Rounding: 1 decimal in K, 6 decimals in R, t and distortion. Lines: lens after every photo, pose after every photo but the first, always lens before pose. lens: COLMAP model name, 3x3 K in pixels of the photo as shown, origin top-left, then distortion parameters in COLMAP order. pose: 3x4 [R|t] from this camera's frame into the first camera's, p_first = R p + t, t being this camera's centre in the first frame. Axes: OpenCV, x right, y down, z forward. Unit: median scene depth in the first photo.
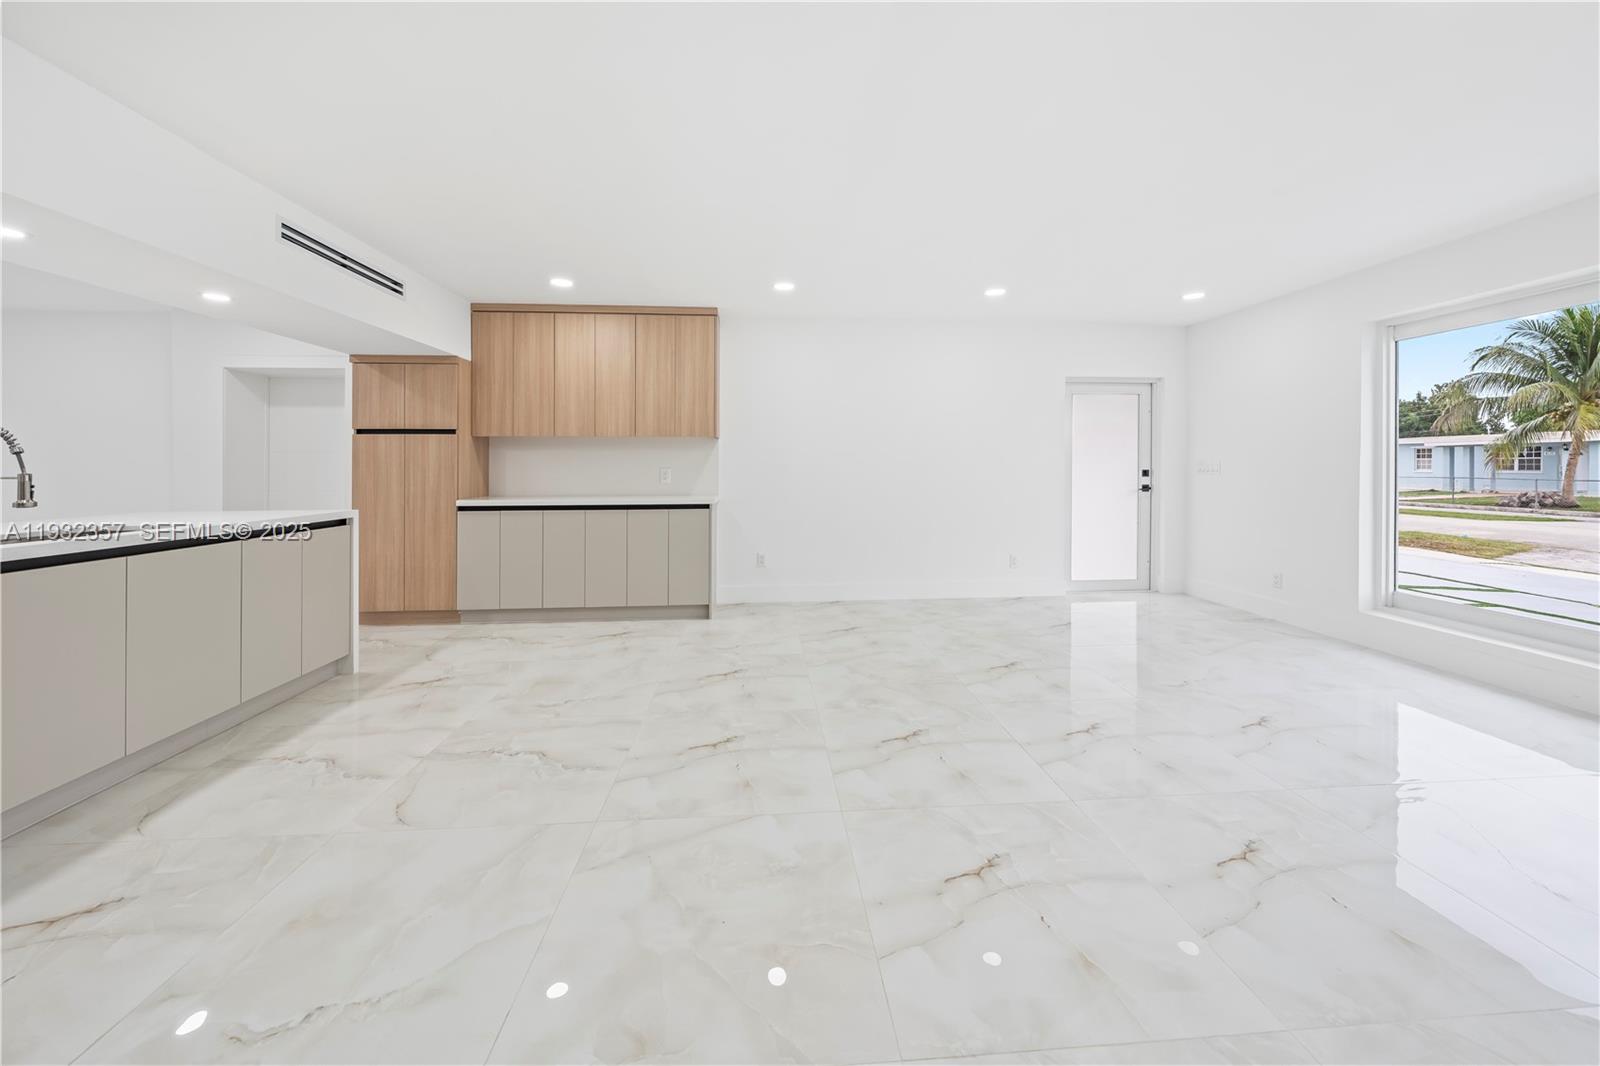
lens RADIAL K [[562.7, 0, 797.7], [0, 562.7, 461.5], [0, 0, 1]] dist [-0.002591, 0.000197]
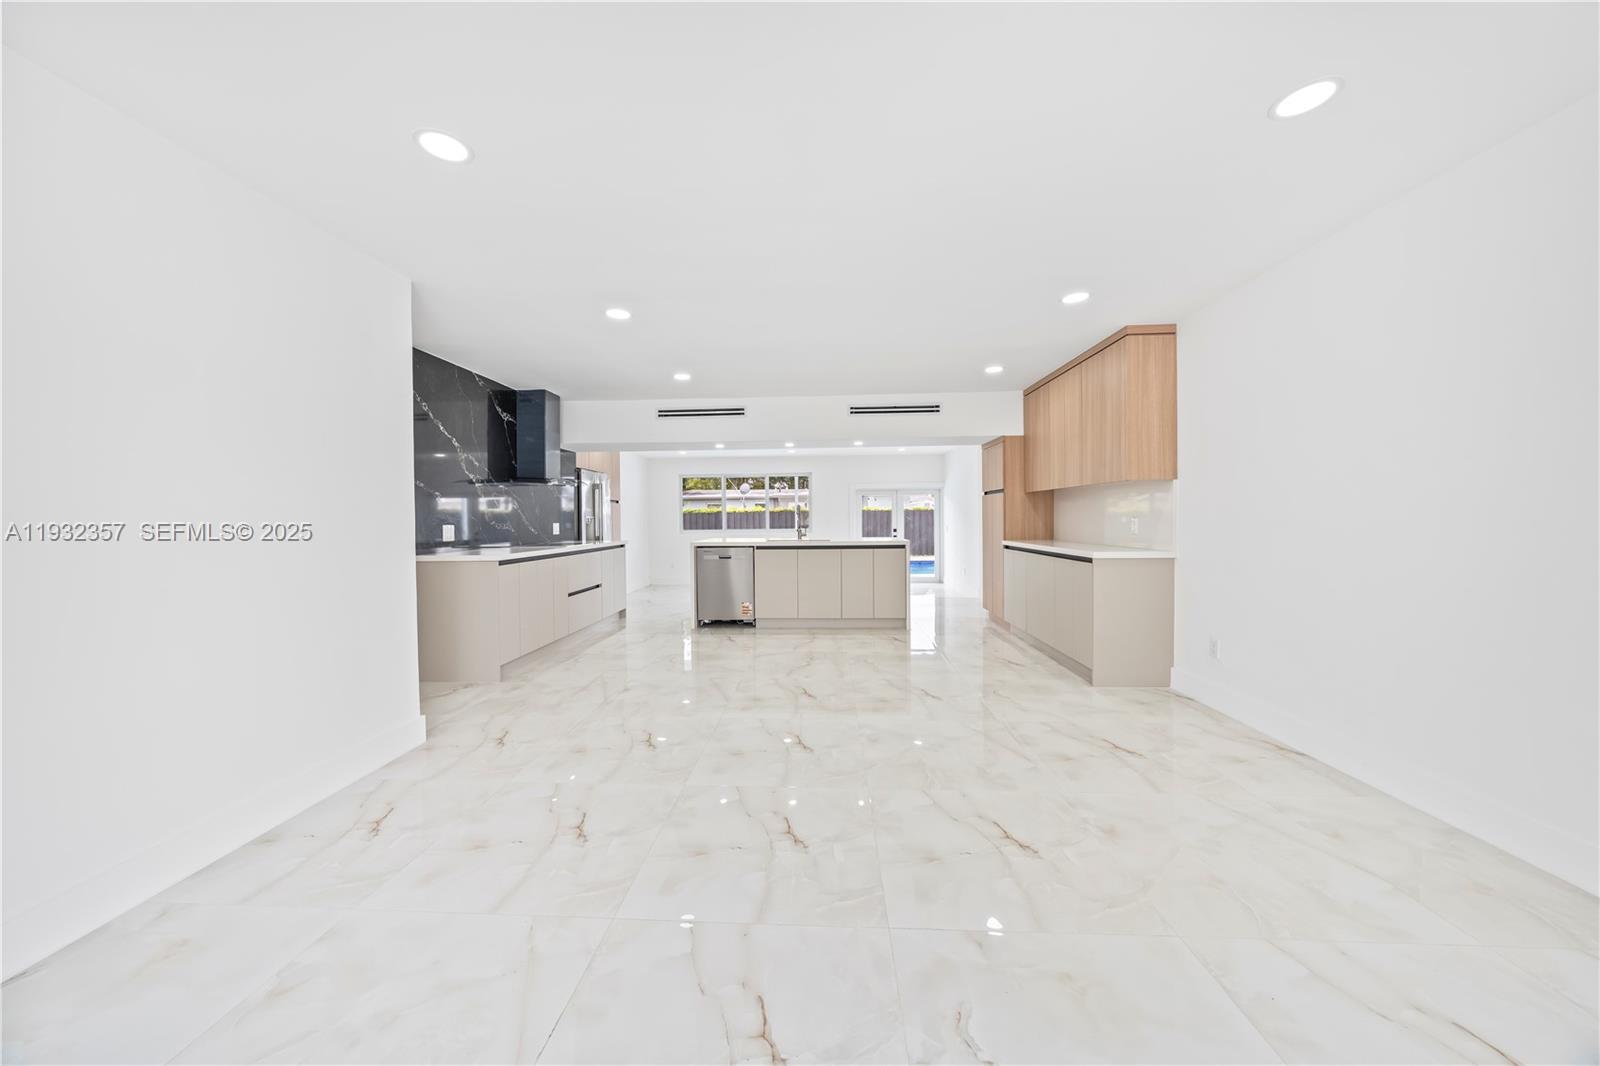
lens RADIAL K [[562.7, 0, 809.6], [0, 562.7, 524.6], [0, 0, 1]] dist [-0.002591, 0.000197]
pose [[-0.121724, 0.014178, -0.992463, 0.740537], [0.020686, 0.999717, 0.011745, 0.003073], [0.992348, -0.019101, -0.121982, 0.628035]]
